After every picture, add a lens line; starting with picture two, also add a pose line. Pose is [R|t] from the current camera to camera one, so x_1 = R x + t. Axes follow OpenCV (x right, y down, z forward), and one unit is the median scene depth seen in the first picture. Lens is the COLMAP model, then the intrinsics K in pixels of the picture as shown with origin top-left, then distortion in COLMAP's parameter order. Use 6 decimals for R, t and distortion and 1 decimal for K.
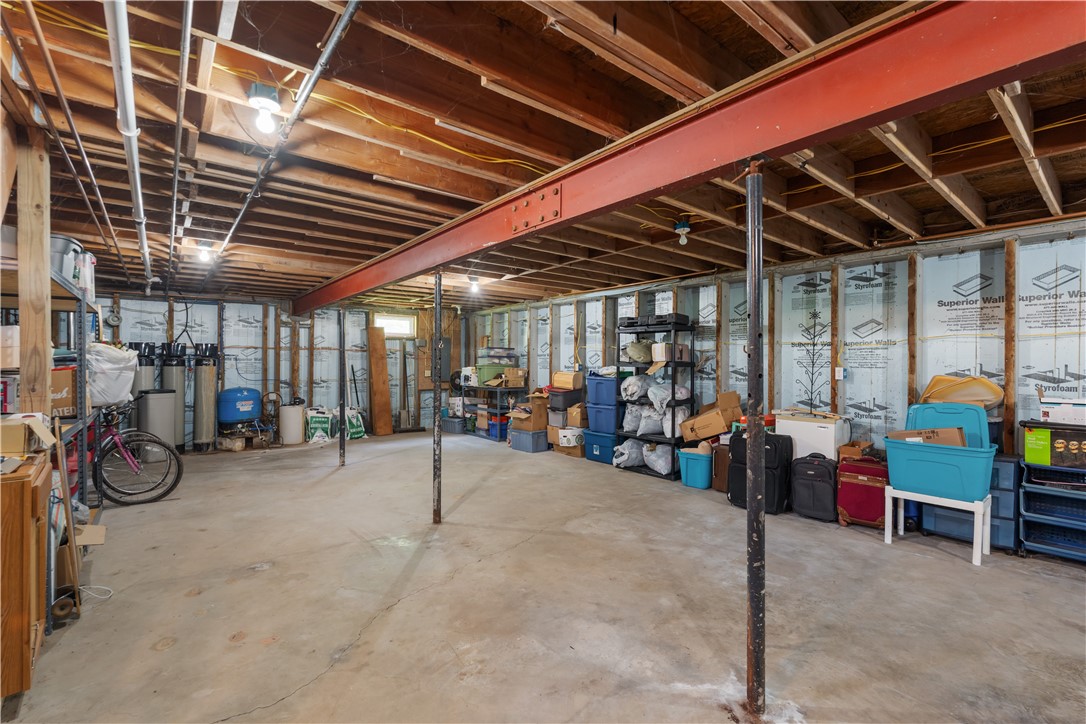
lens RADIAL K [[482.3, 0, 546.8], [0, 482.3, 362.5], [0, 0, 1]] dist [-0.003821, -0.000175]
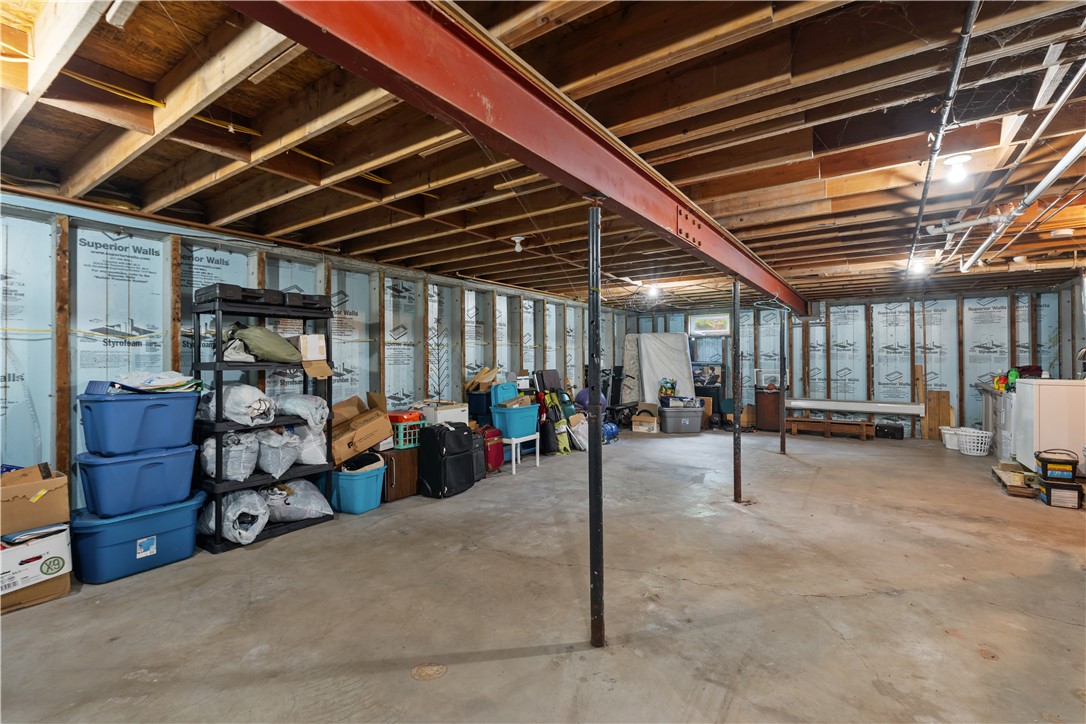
lens RADIAL K [[482.3, 0, 545.8], [0, 482.3, 357.7], [0, 0, 1]] dist [-0.003821, -0.000175]
pose [[-0.283067, -0.000388, 0.959100, -0.779827], [0.007226, 0.999971, 0.002537, -0.008283], [-0.959073, 0.007649, -0.283056, 1.255869]]
